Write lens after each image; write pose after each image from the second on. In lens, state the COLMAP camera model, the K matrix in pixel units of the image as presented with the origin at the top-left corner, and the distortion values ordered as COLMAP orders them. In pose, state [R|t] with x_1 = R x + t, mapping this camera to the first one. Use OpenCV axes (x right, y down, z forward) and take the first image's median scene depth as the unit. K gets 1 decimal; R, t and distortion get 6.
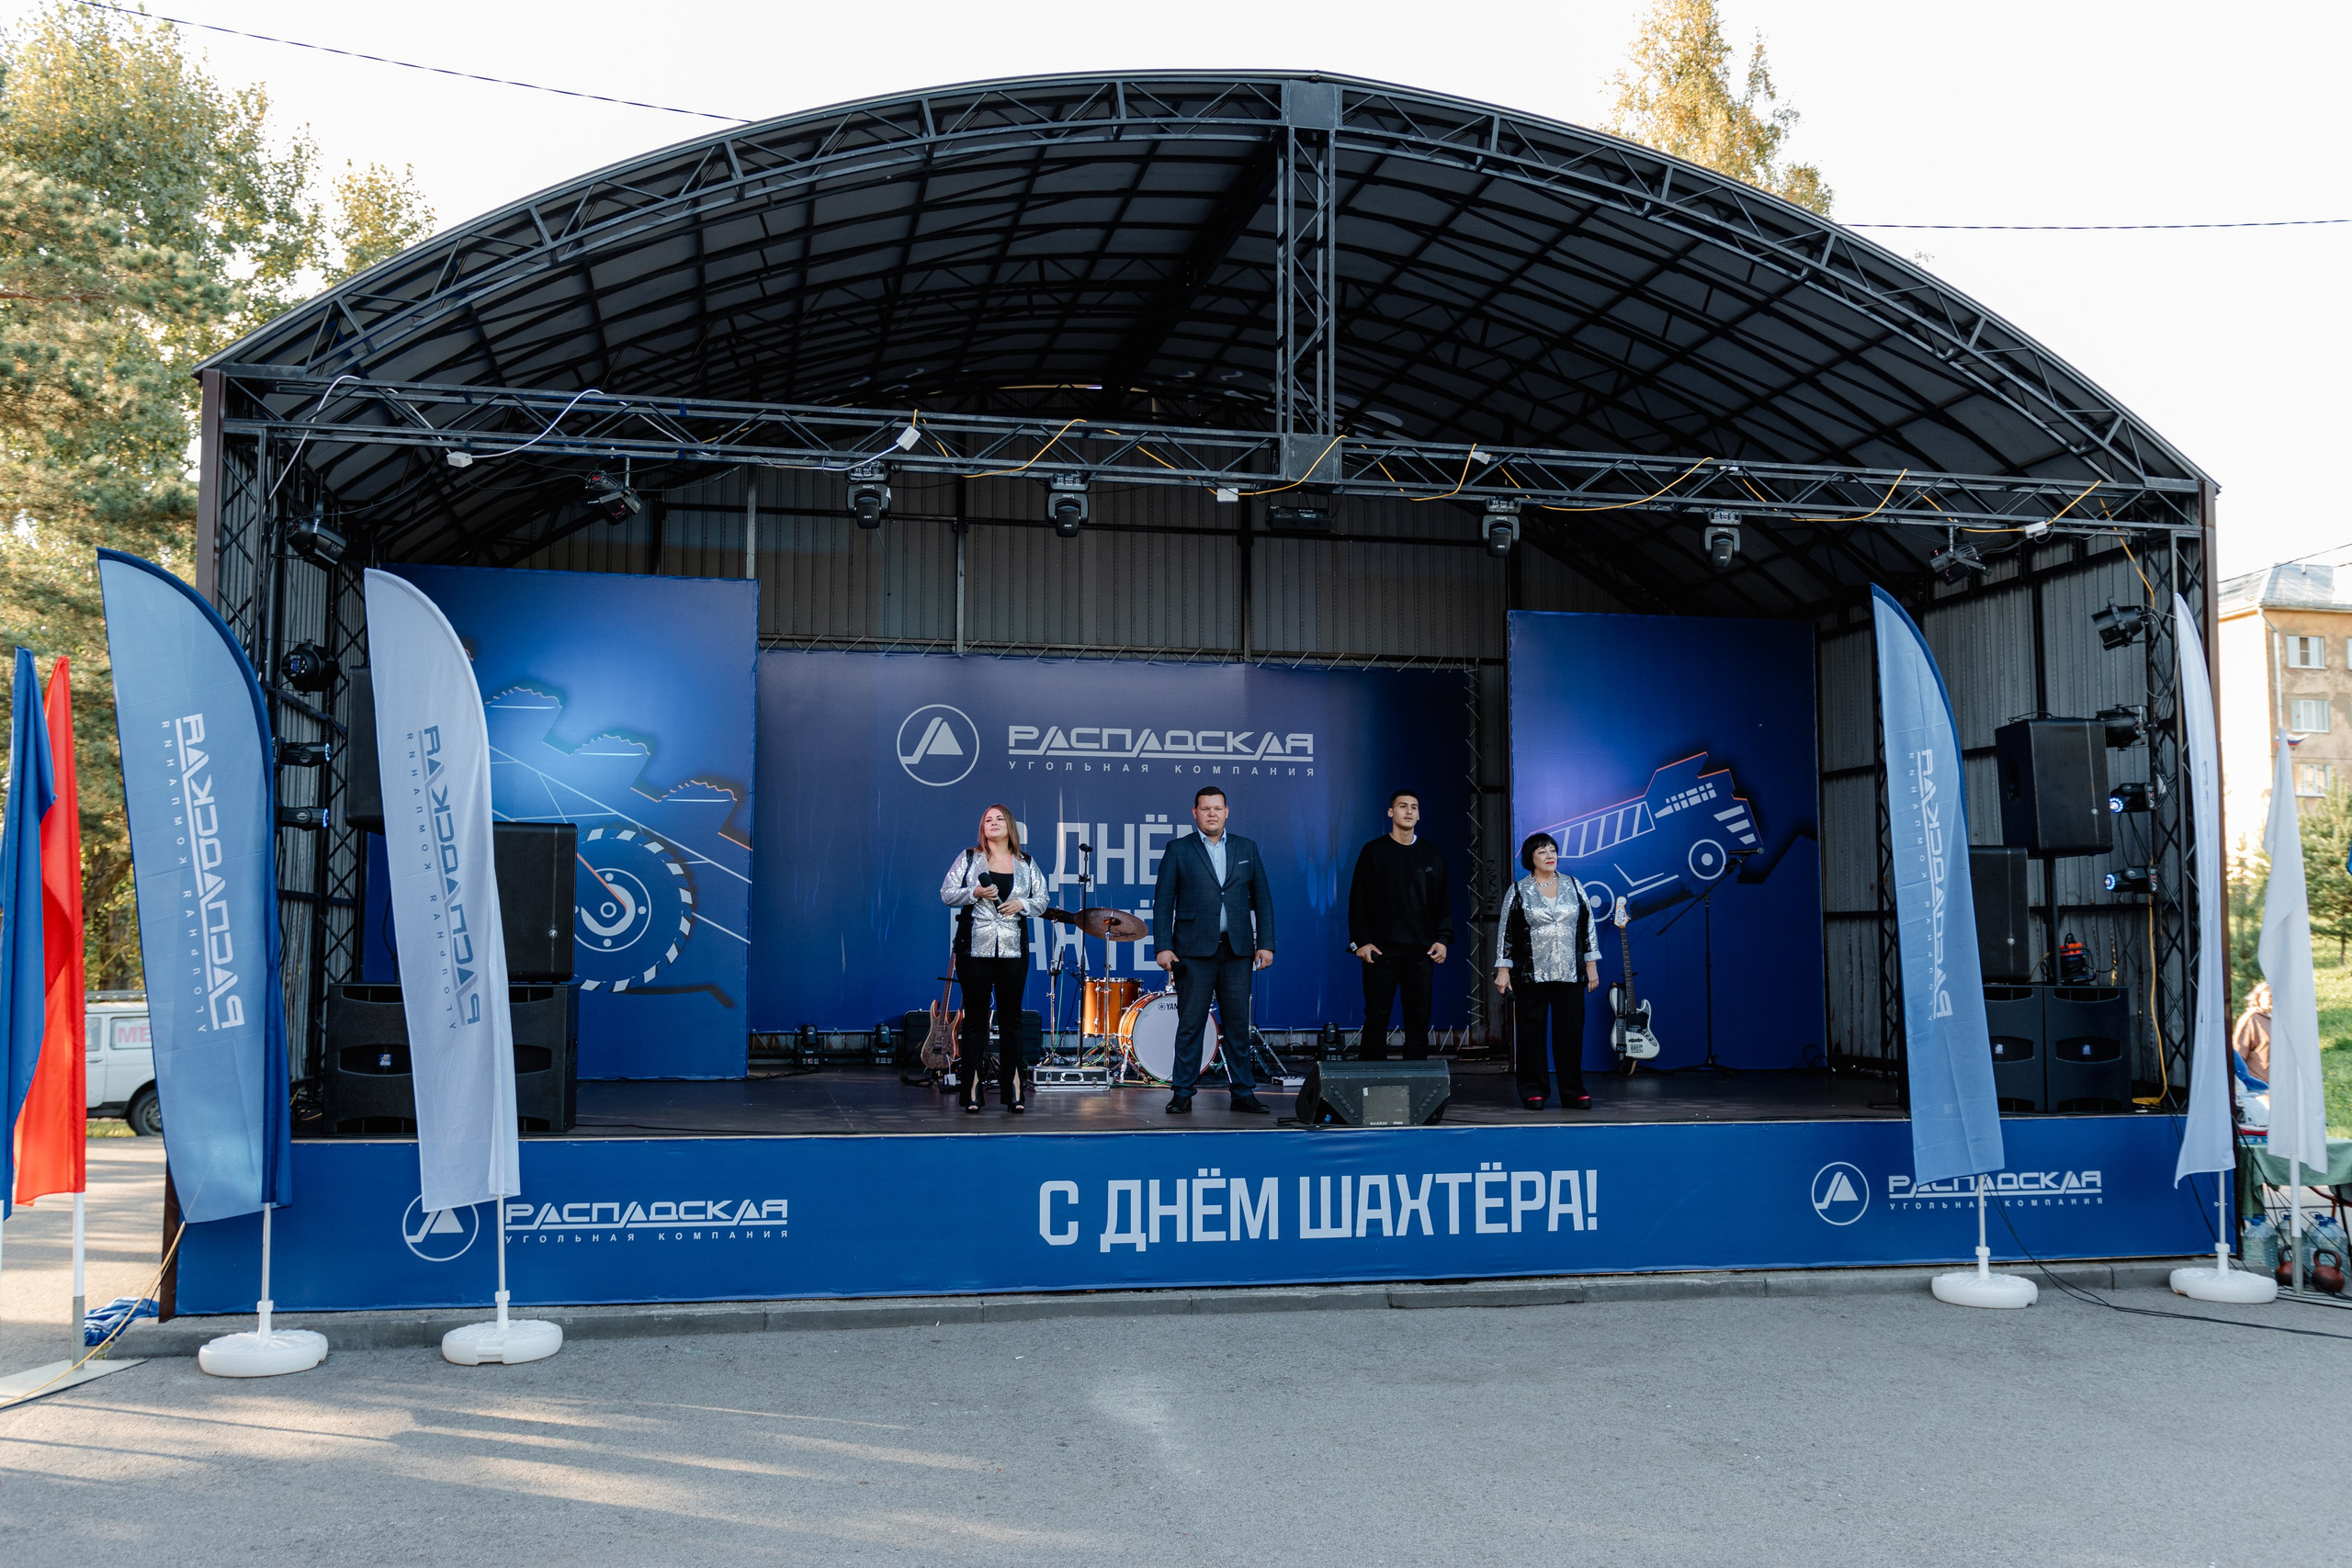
lens RADIAL K [[2065.9, 0, 1173.2], [0, 2065.9, 783.4], [0, 0, 1]] dist [-0.001980, 0.017468]
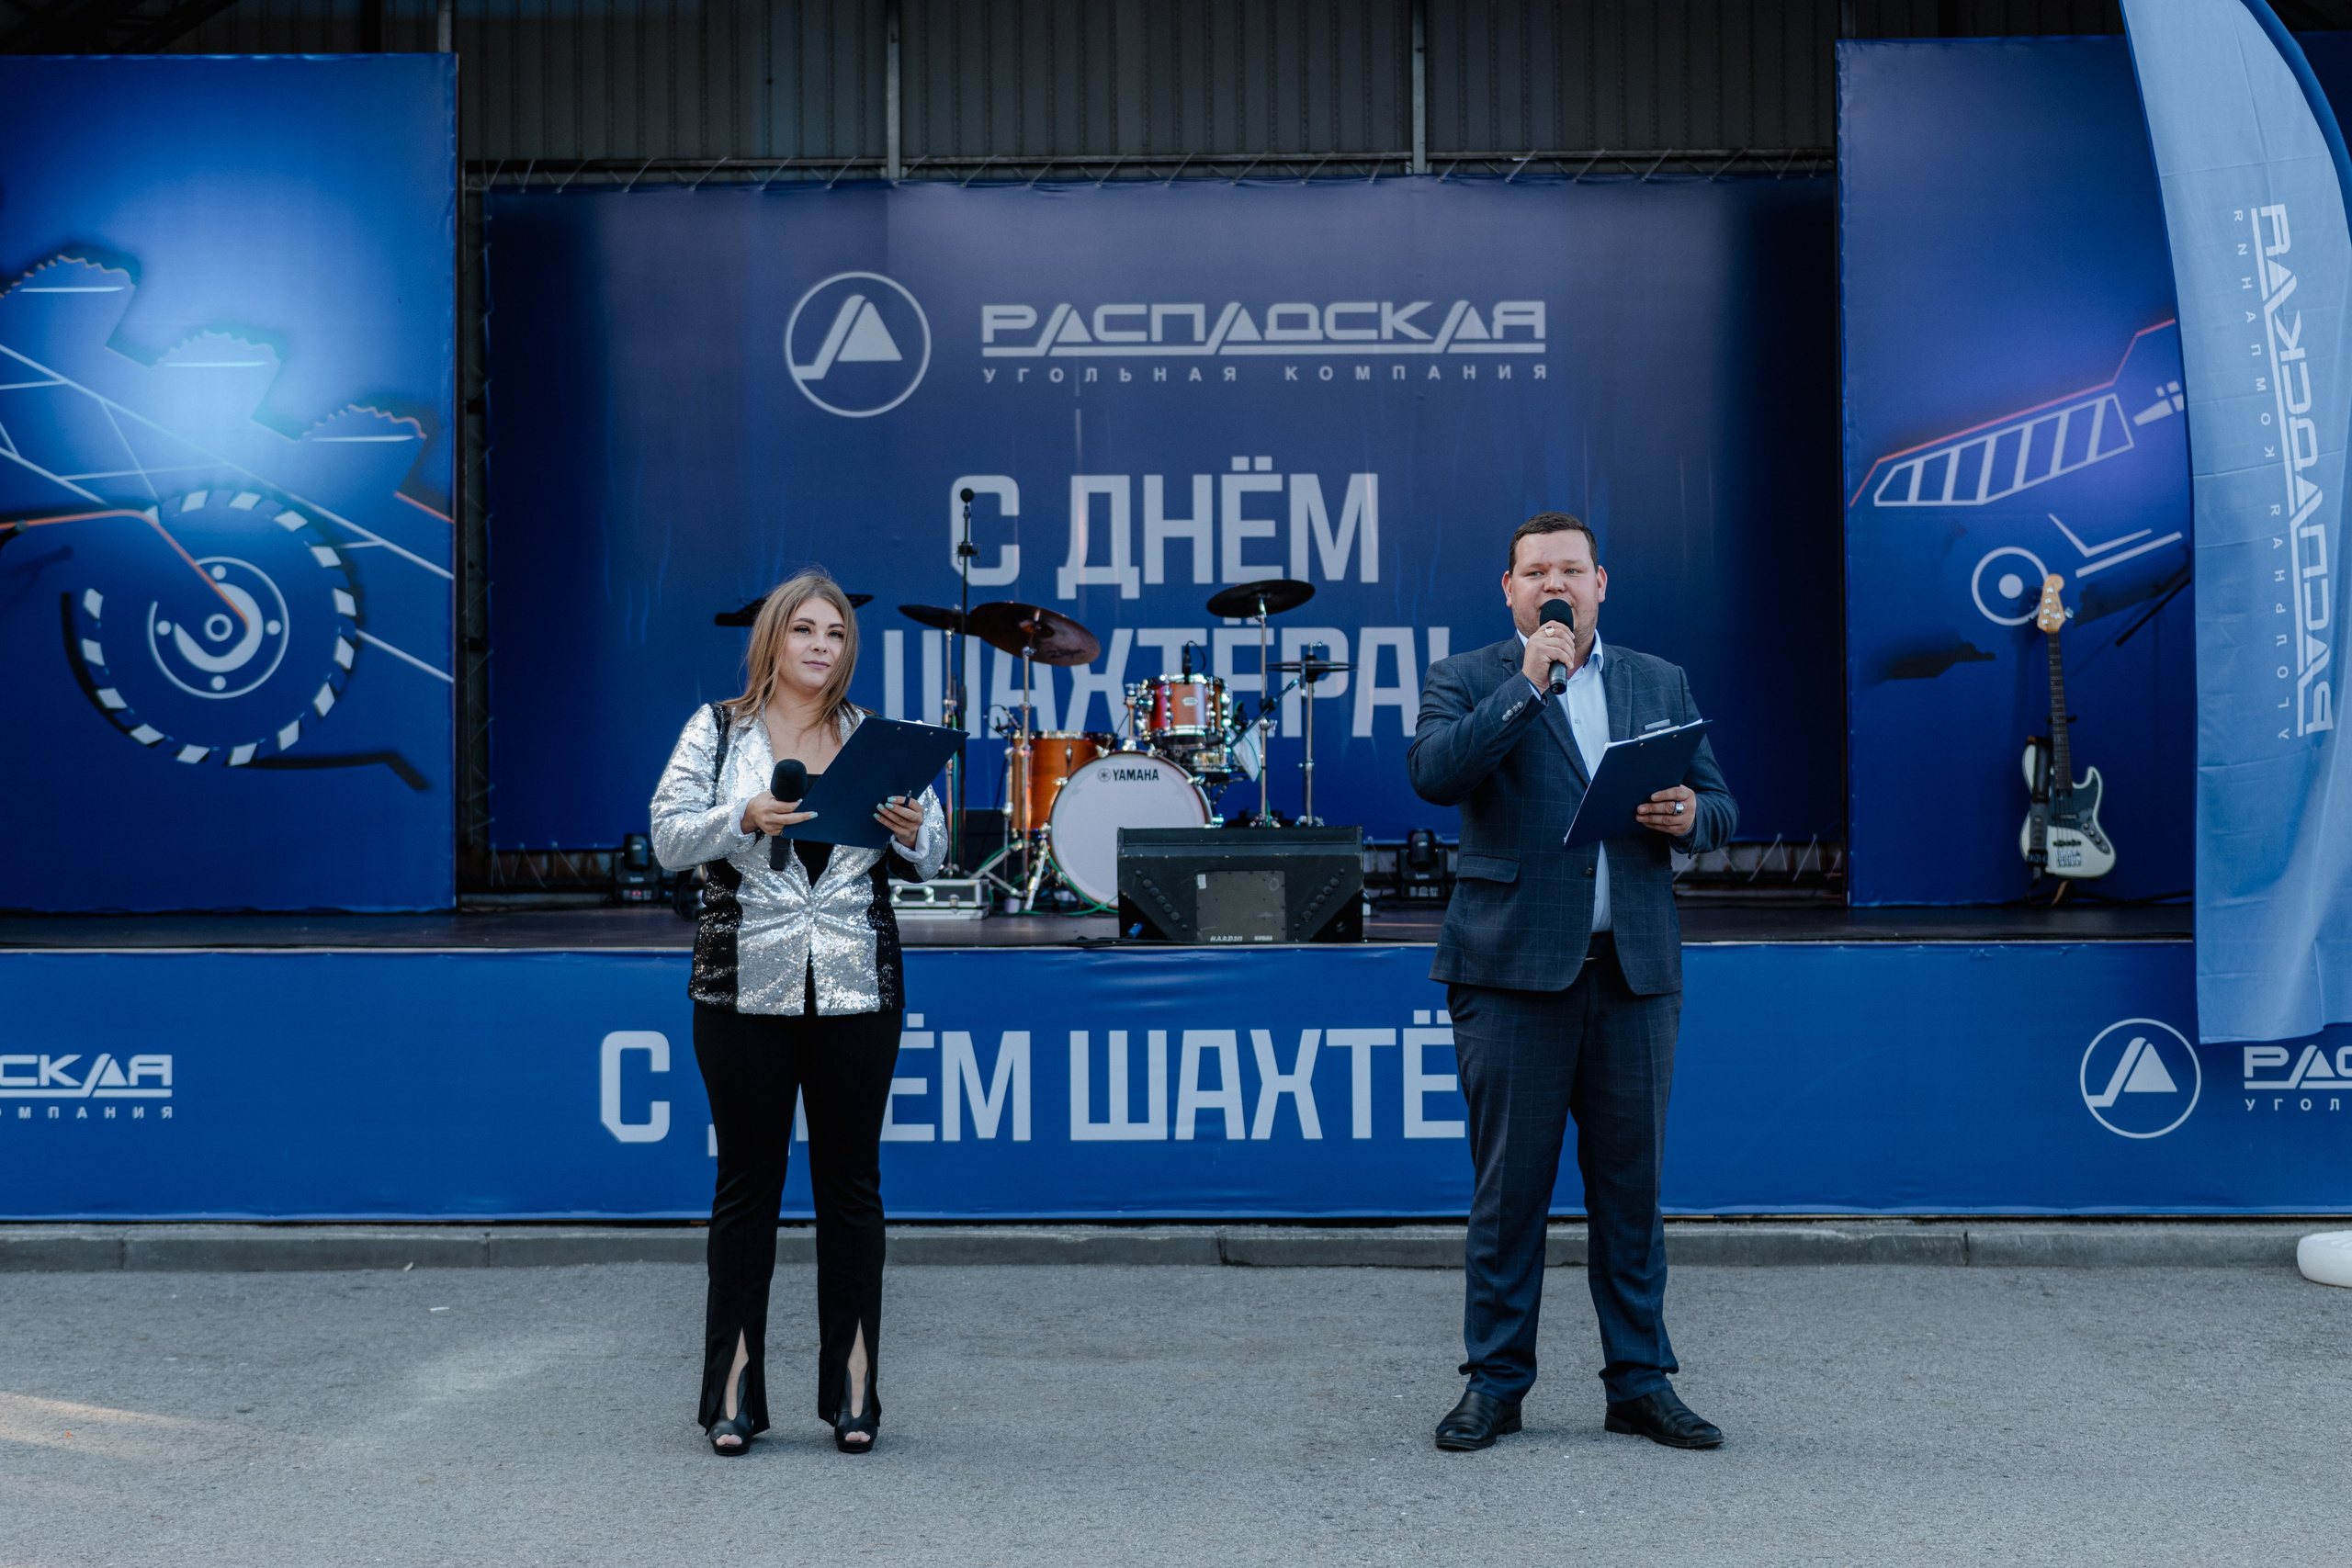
lens RADIAL K [[3683.0, 0, 1173.2], [0, 3683.0, 785.0], [0, 0, 1]] dist [-0.003085, 0.023110]
pose [[0.972409, -0.011677, -0.232988, 0.298538], [0.027668, 0.997470, 0.065483, 0.055957], [0.231634, -0.070122, 0.970272, 0.044359]]
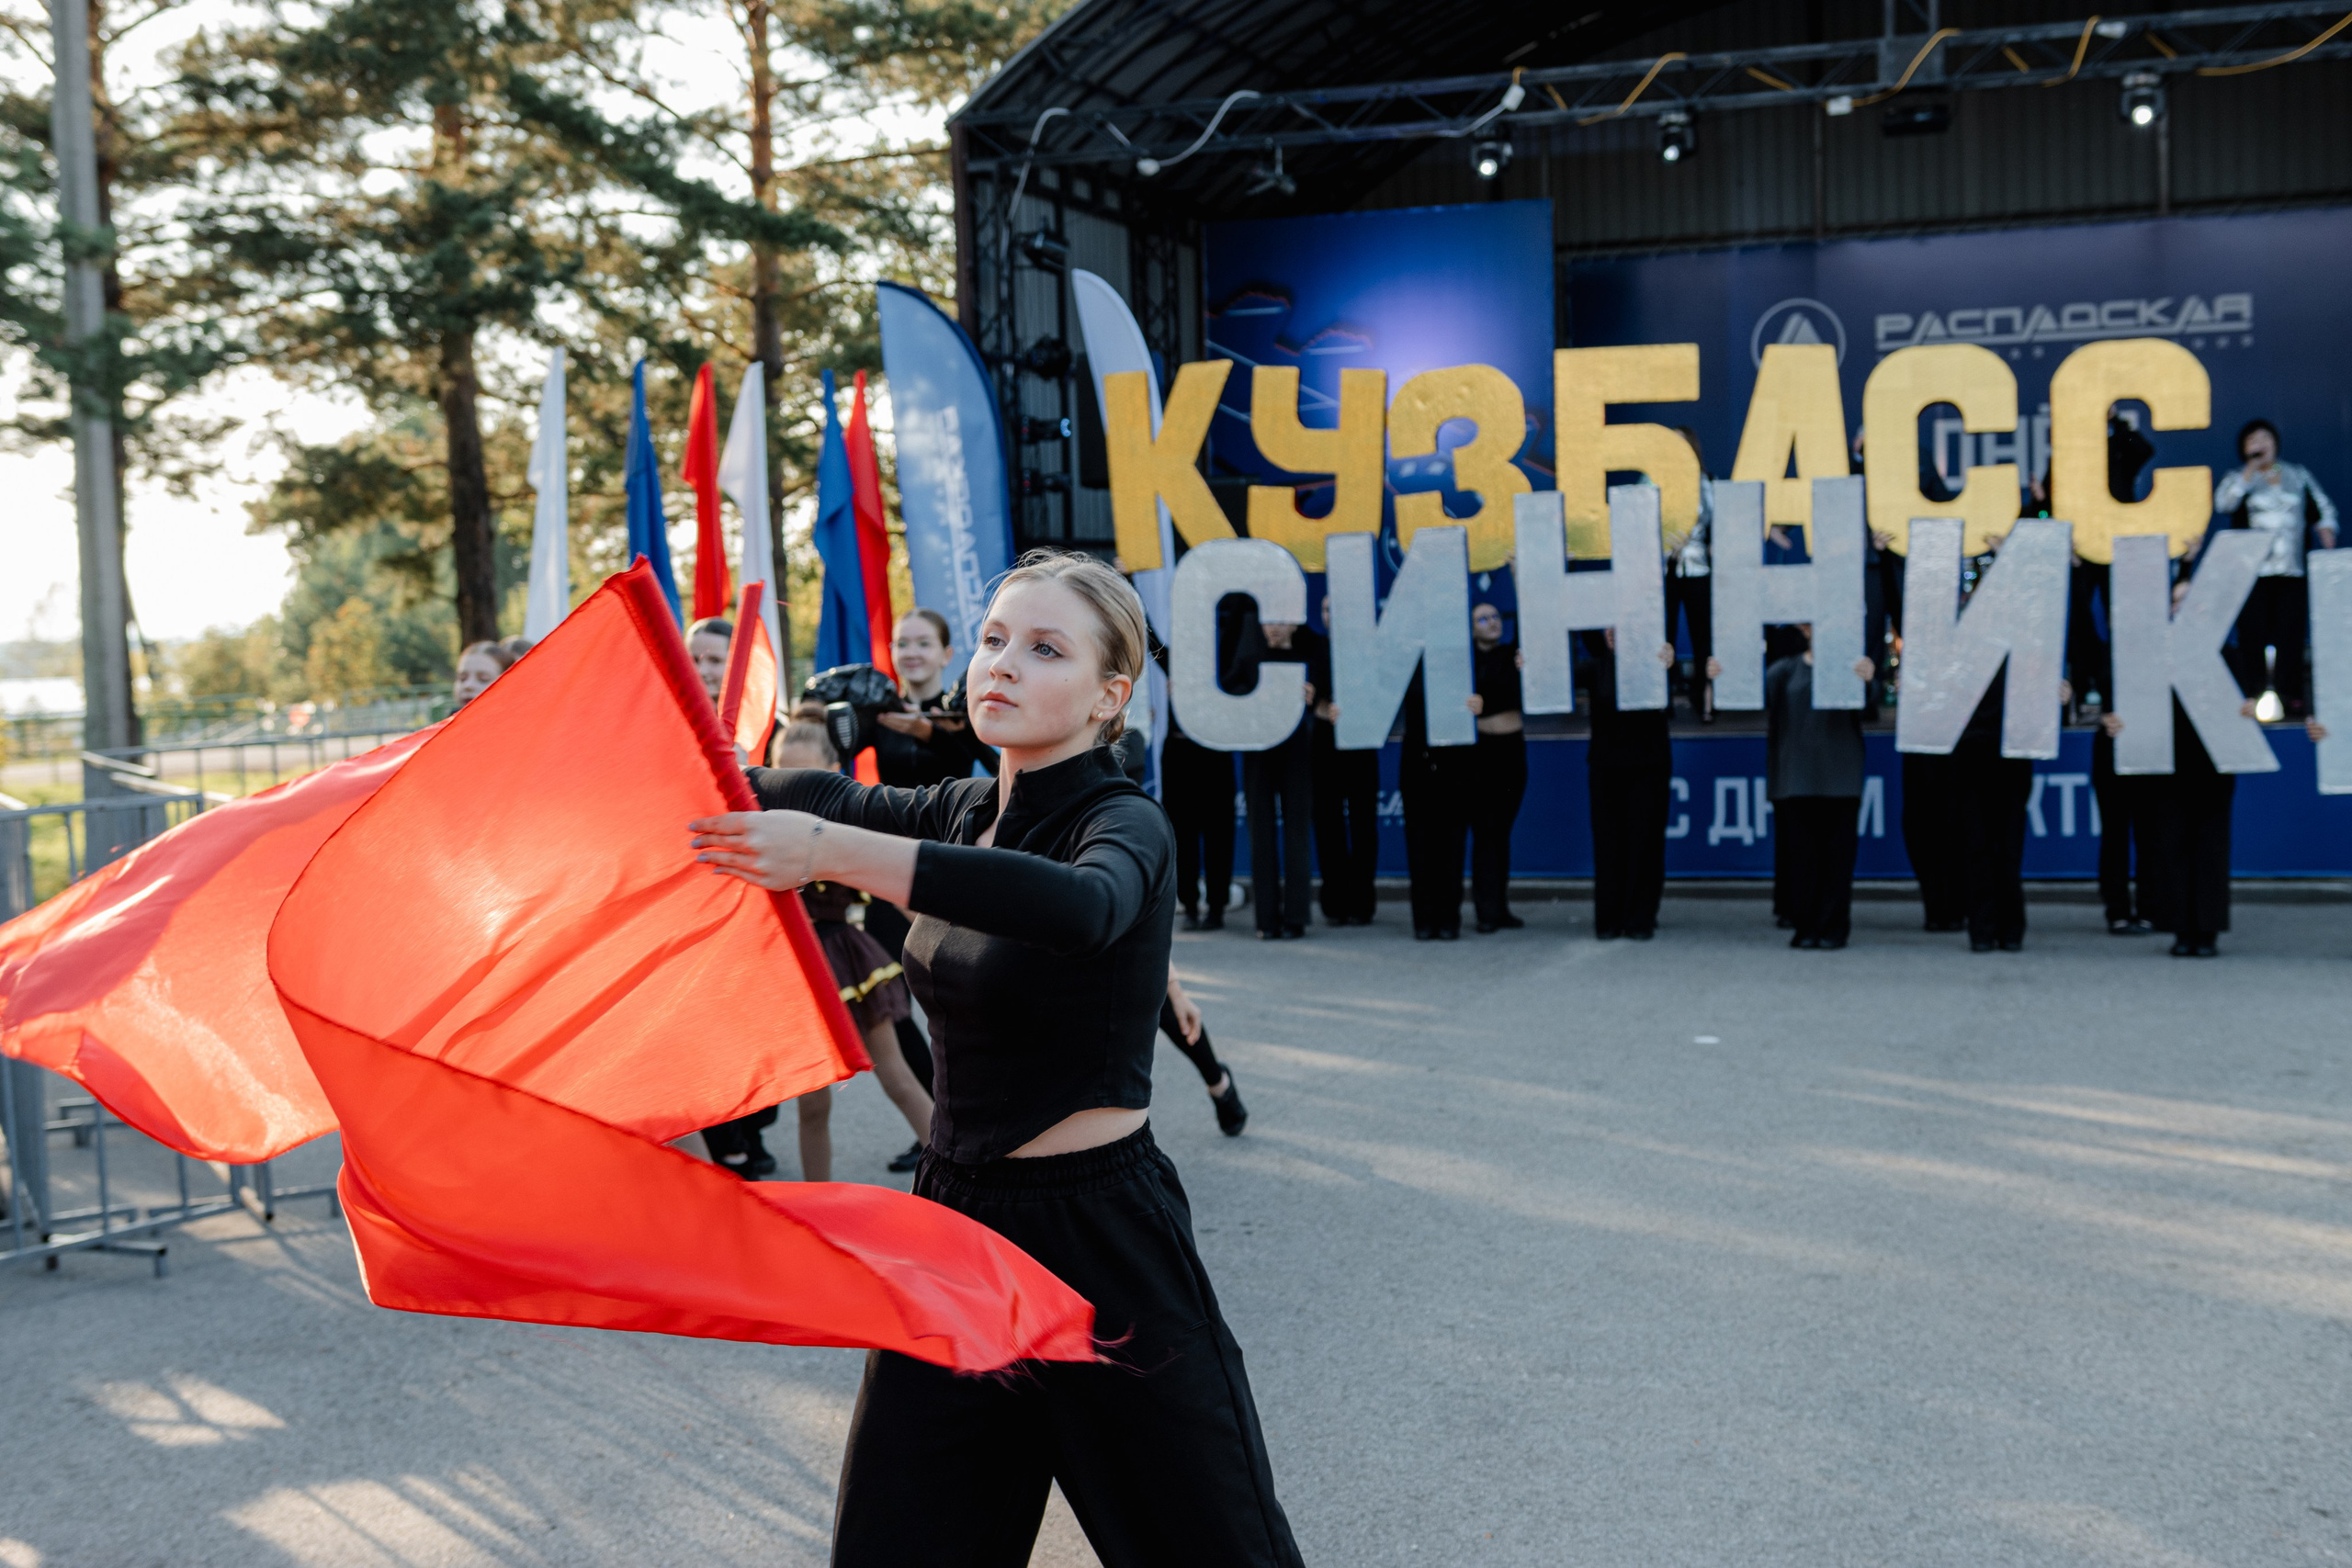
lens RADIAL K [[2965.0, 0, 1175.0], [0, 2965.0, 776.4], [0, 0, 1]] dist [0.013164, 0.018020]
pose [[0.856112, -0.000028, -0.516791, 0.482423], [0.076095, 0.989107, 0.126005, -0.023697], [0.511158, -0.147199, 0.846788, -0.417872]]
